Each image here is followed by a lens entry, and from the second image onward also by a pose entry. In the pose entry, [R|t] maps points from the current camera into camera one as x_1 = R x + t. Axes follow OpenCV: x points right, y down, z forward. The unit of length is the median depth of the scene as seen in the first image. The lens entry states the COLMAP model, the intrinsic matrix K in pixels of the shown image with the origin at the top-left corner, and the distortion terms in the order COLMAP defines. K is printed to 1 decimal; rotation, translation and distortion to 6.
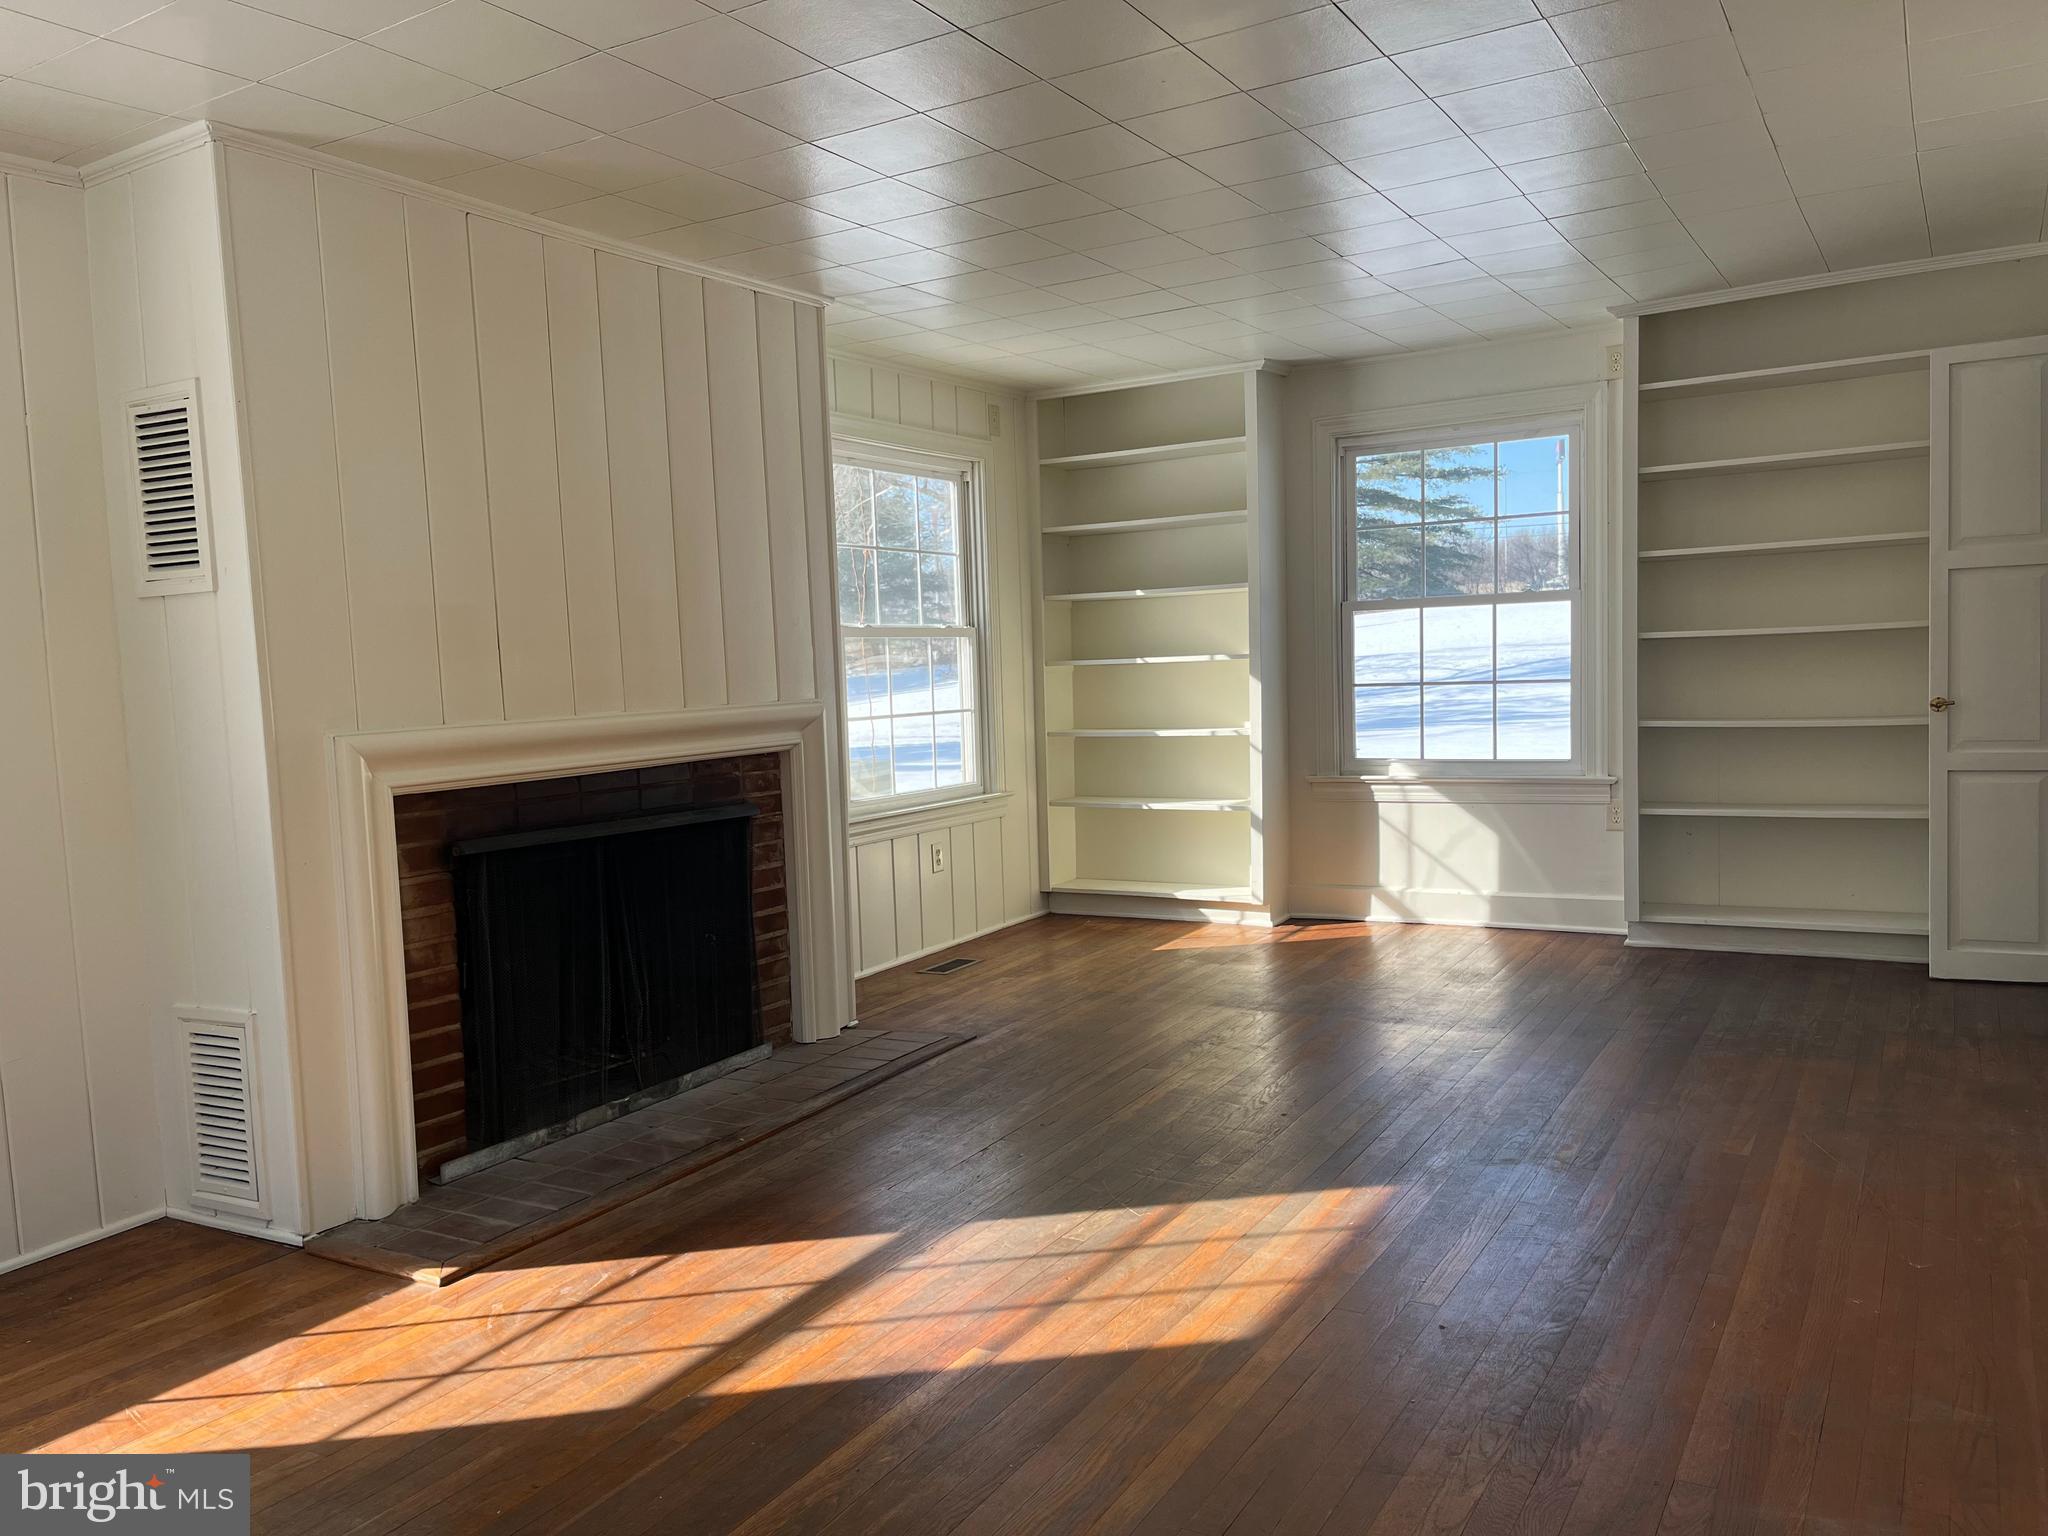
lens RADIAL K [[1541.1, 0, 1012.3], [0, 1541.1, 777.8], [0, 0, 1]] dist [0.078361, -0.093618]
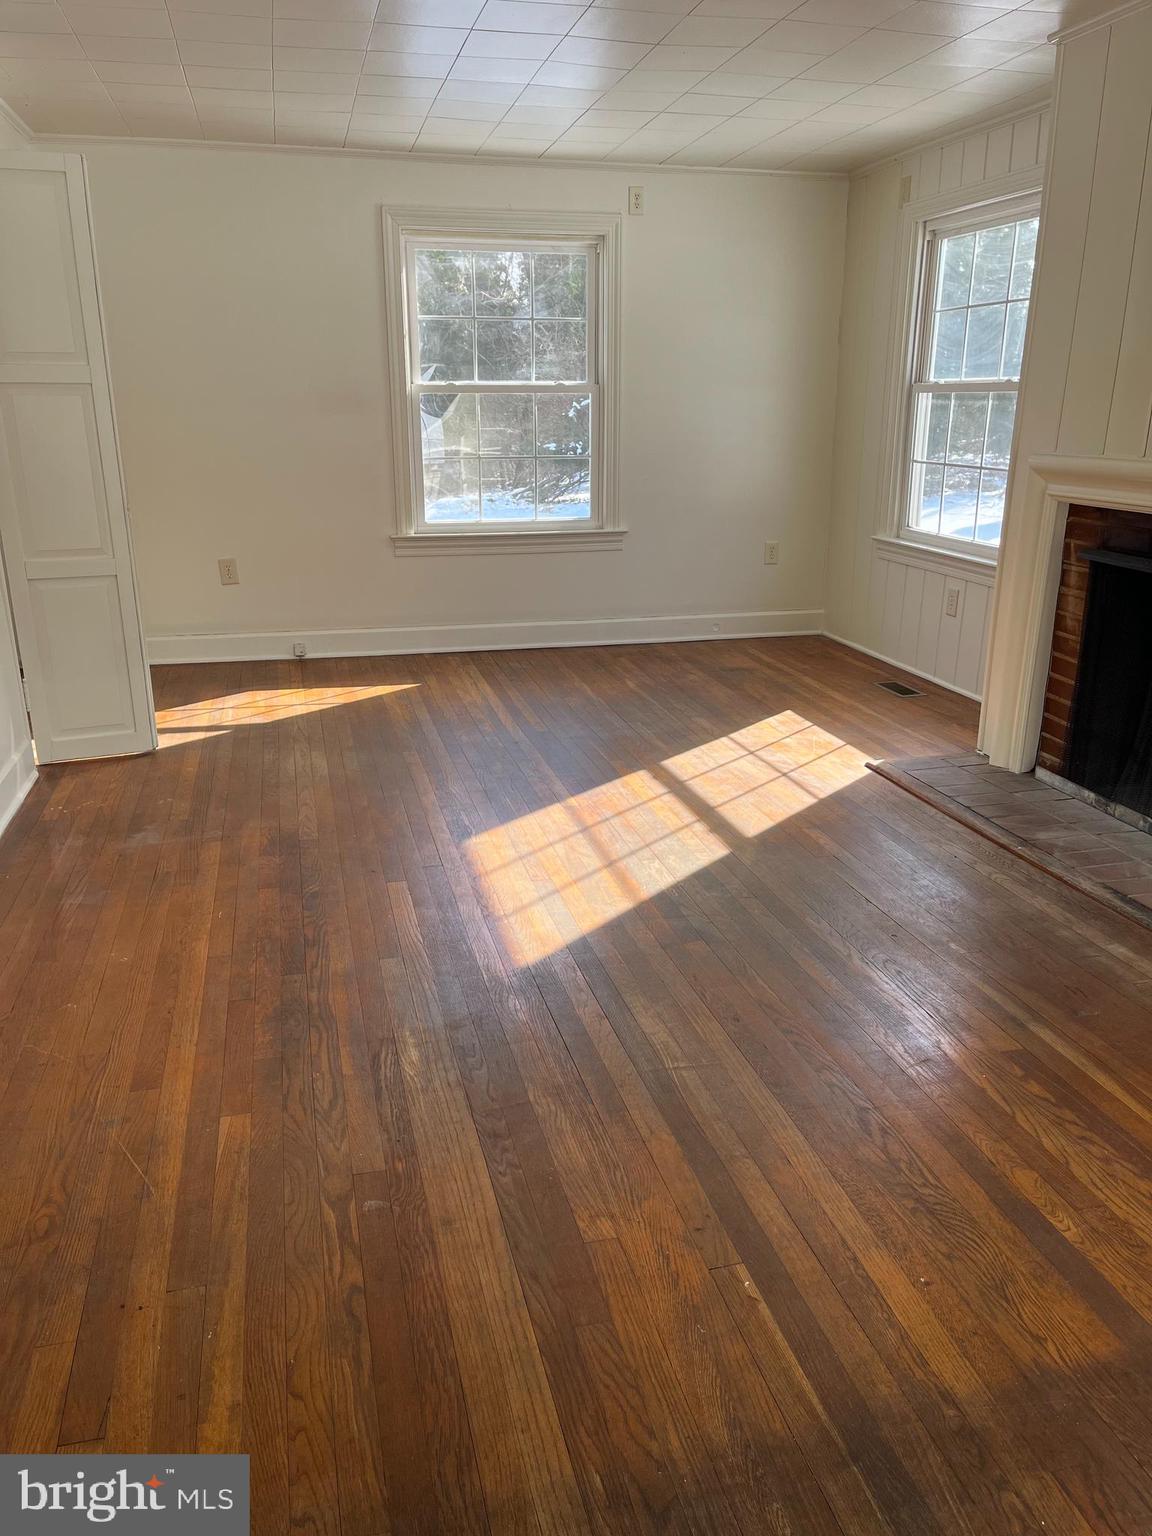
lens RADIAL K [[1155.8, 0, 576.0], [0, 1155.8, 768.0], [0, 0, 1]] dist [0.078361, -0.093618]
pose [[-0.709000, 0.251776, -0.658732, 0.782045], [-0.022530, 0.925532, 0.377999, -0.181794], [0.704848, 0.282843, -0.650530, 1.662827]]
